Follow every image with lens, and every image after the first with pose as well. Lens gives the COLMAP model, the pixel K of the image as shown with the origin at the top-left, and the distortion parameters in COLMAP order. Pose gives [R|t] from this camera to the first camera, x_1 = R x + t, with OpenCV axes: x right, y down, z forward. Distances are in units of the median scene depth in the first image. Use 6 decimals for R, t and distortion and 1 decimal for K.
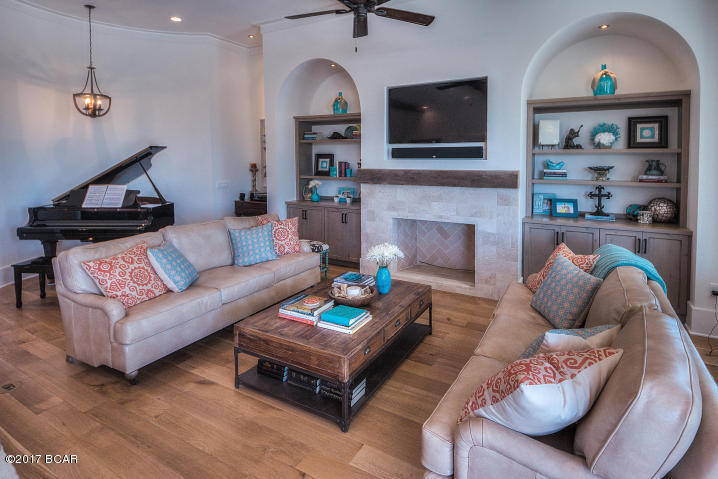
lens RADIAL K [[387.4, 0, 351.9], [0, 387.4, 192.9], [0, 0, 1]] dist [0.018035, -0.001010]
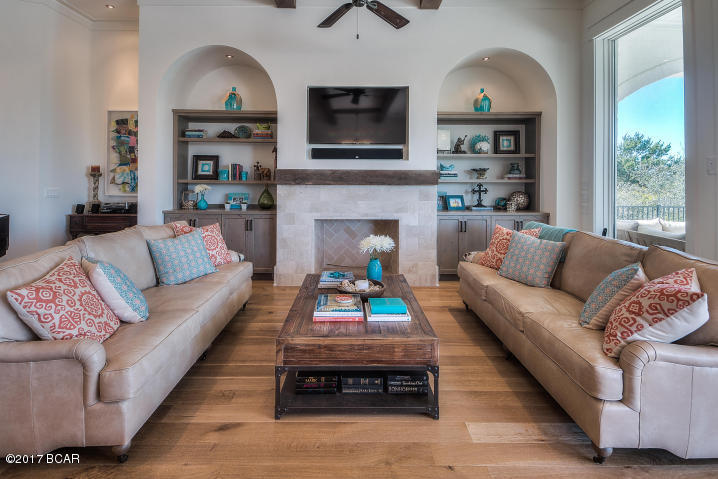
lens RADIAL K [[387.8, 0, 353.1], [0, 387.8, 188.0], [0, 0, 1]] dist [0.012804, -0.000939]
pose [[0.864168, -0.006139, 0.503166, -0.348317], [0.036310, 0.998080, -0.050184, 0.044502], [-0.501892, 0.061638, 0.862731, 0.124482]]
